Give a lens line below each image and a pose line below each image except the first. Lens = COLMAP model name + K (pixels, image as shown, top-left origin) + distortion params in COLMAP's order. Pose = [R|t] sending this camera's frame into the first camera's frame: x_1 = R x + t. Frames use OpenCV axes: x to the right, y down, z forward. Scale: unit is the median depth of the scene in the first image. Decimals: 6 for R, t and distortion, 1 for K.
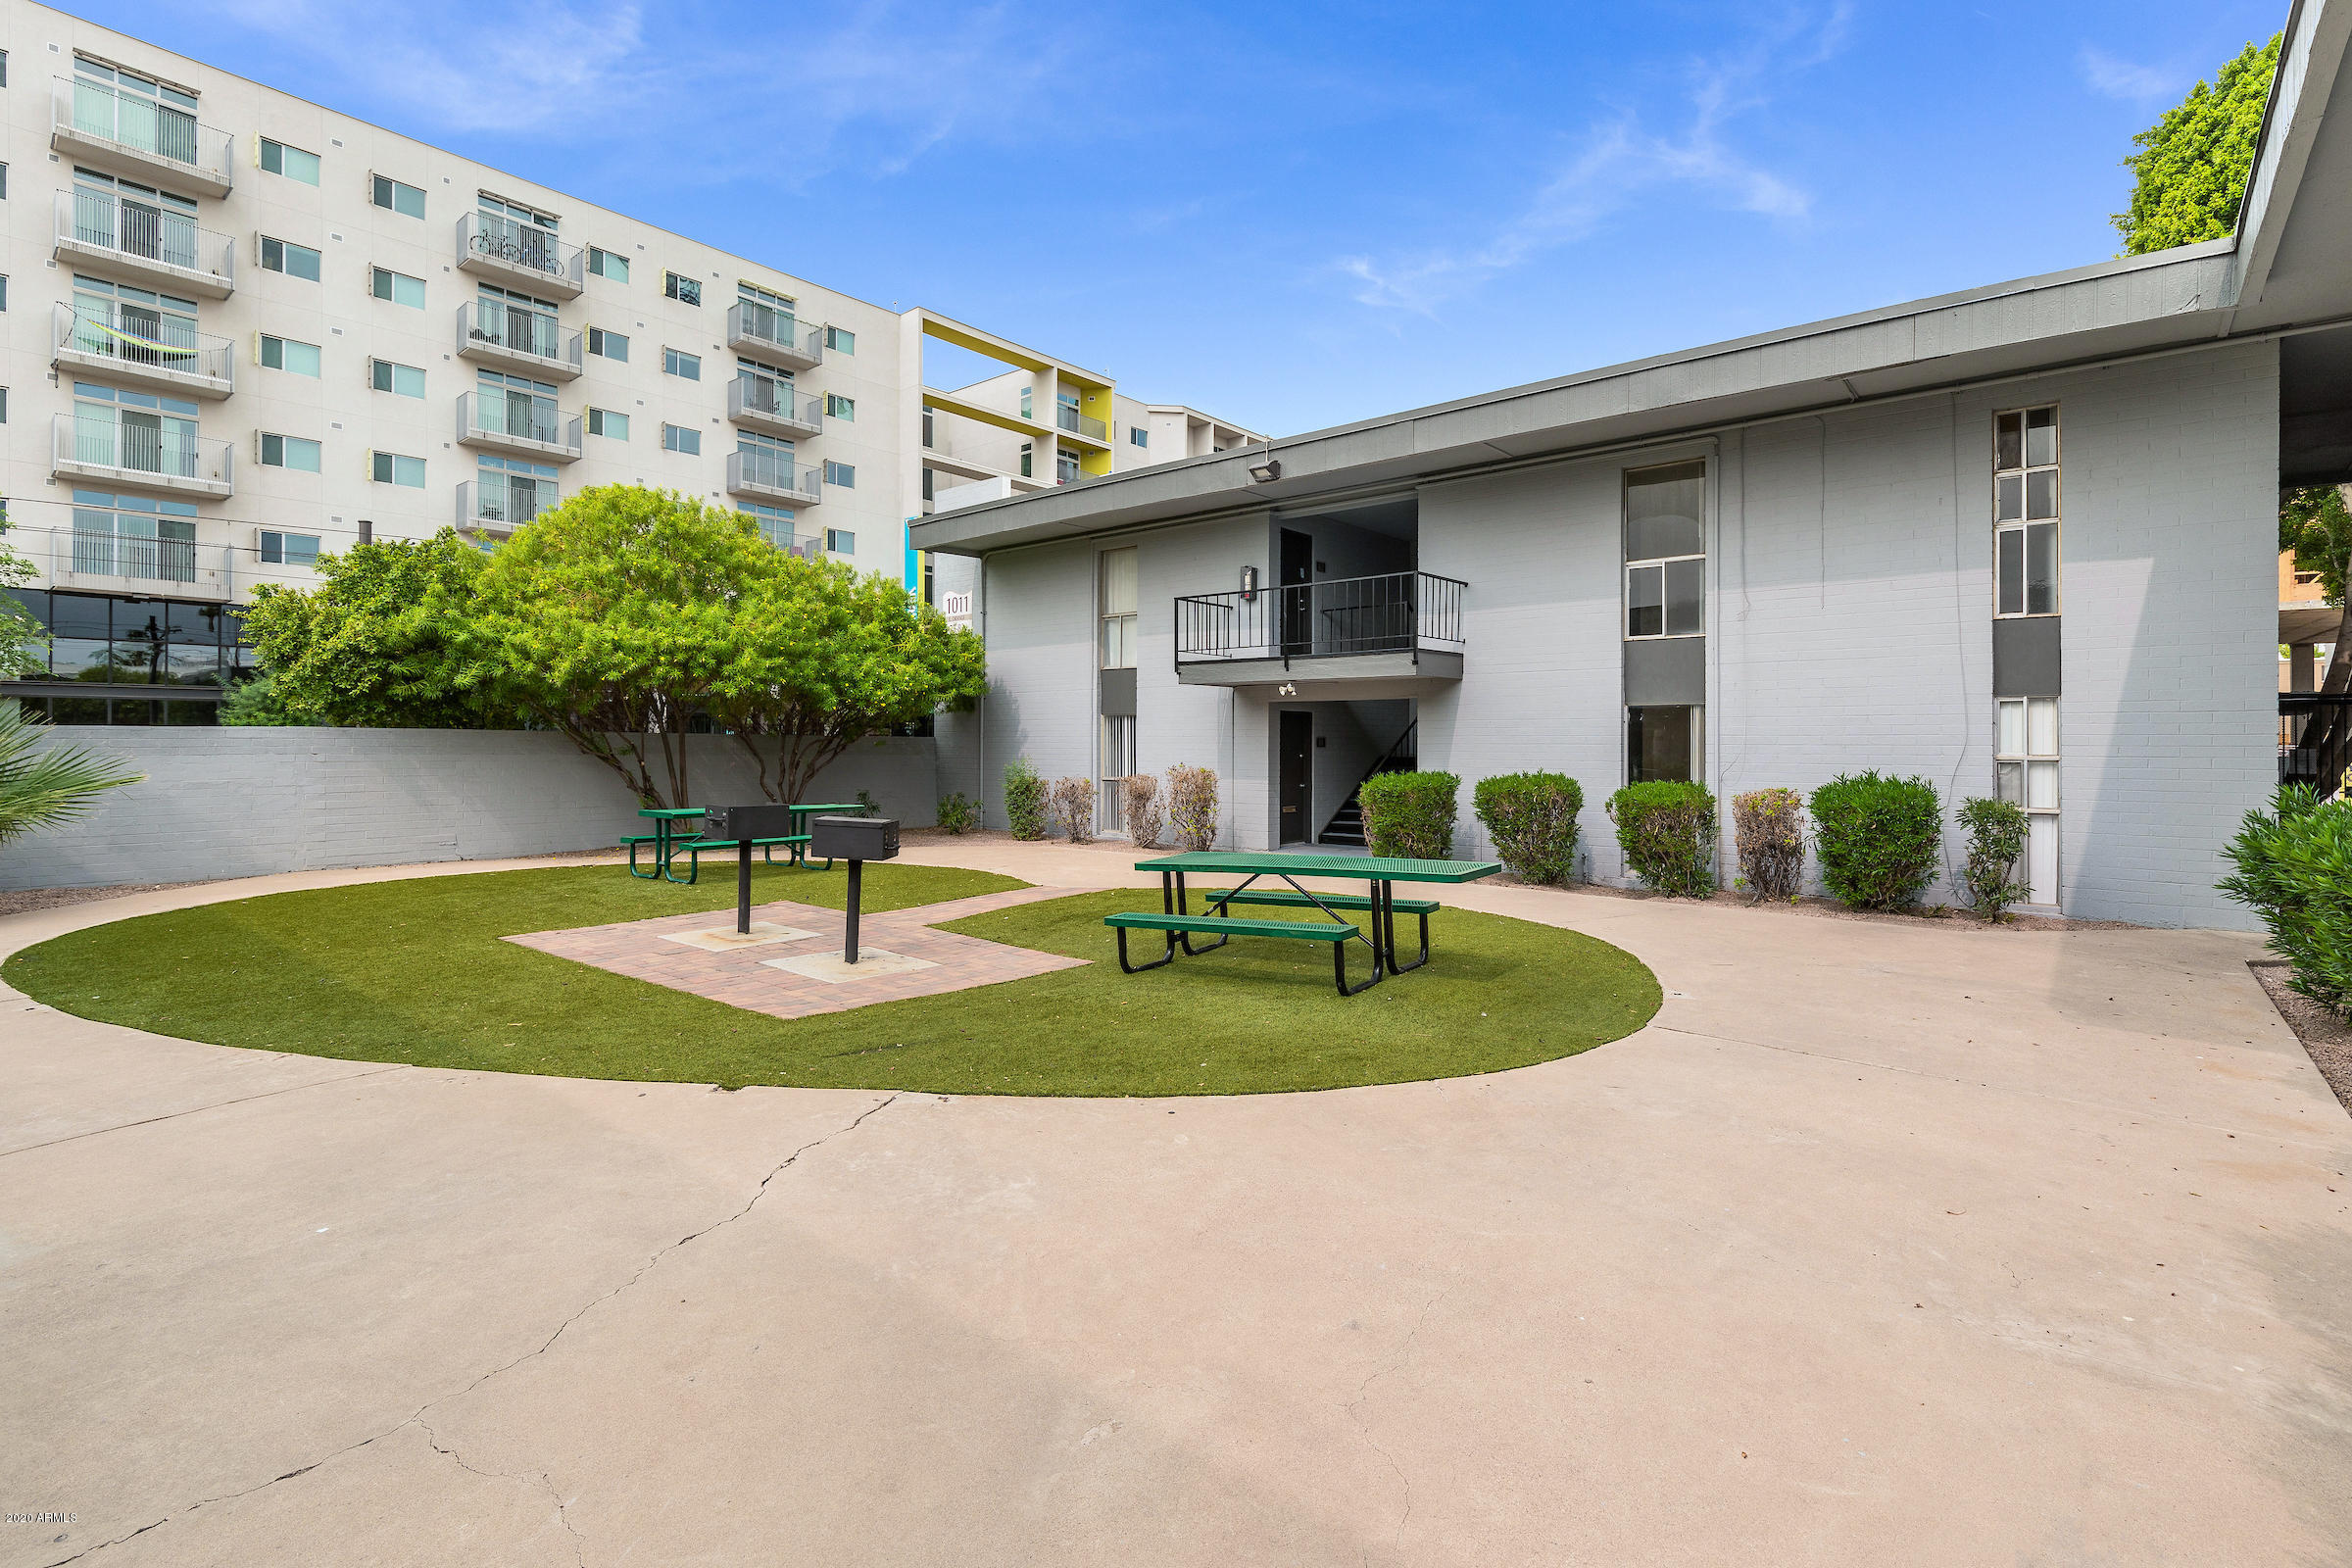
lens RADIAL K [[1087.8, 0, 1202.2], [0, 1087.8, 741.0], [0, 0, 1]] dist [0.001548, -0.000071]
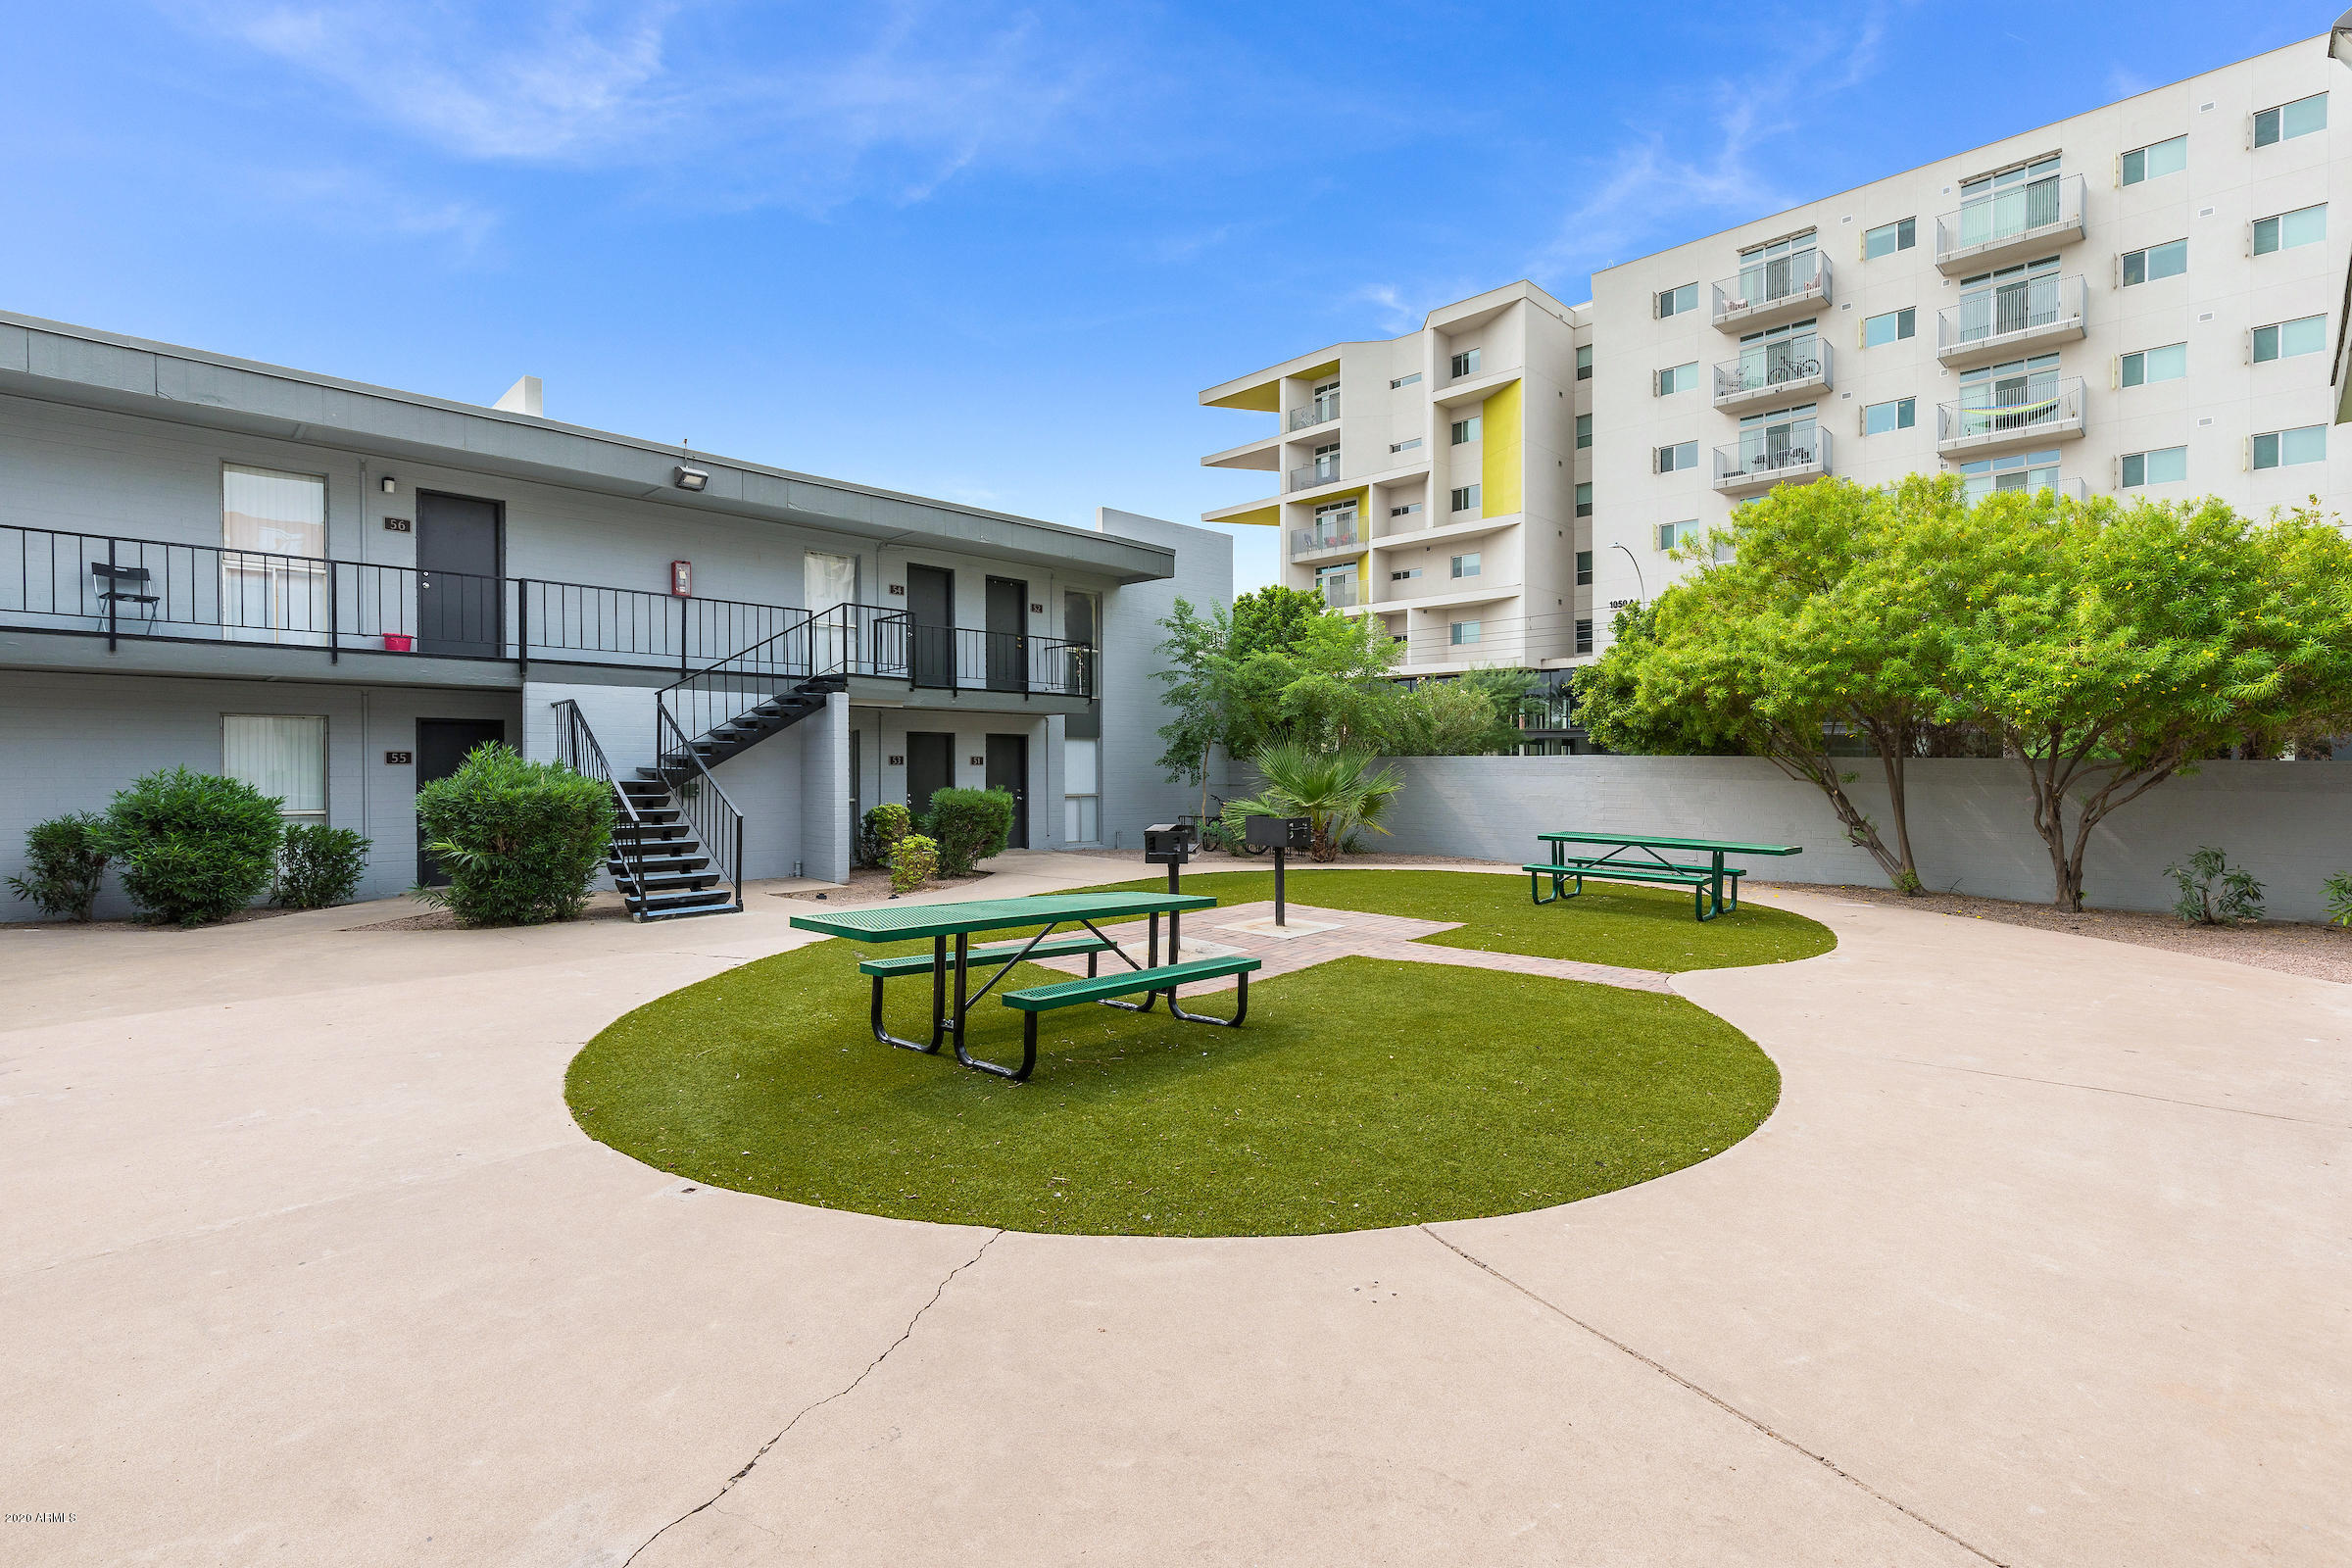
lens RADIAL K [[1087.8, 0, 1180.6], [0, 1087.8, 785.9], [0, 0, 1]] dist [0.001548, -0.000071]
pose [[-0.073998, 0.009016, -0.997218, 0.196307], [0.005759, 0.999946, 0.008613, 0.001871], [0.997242, -0.005106, -0.074046, 0.238069]]
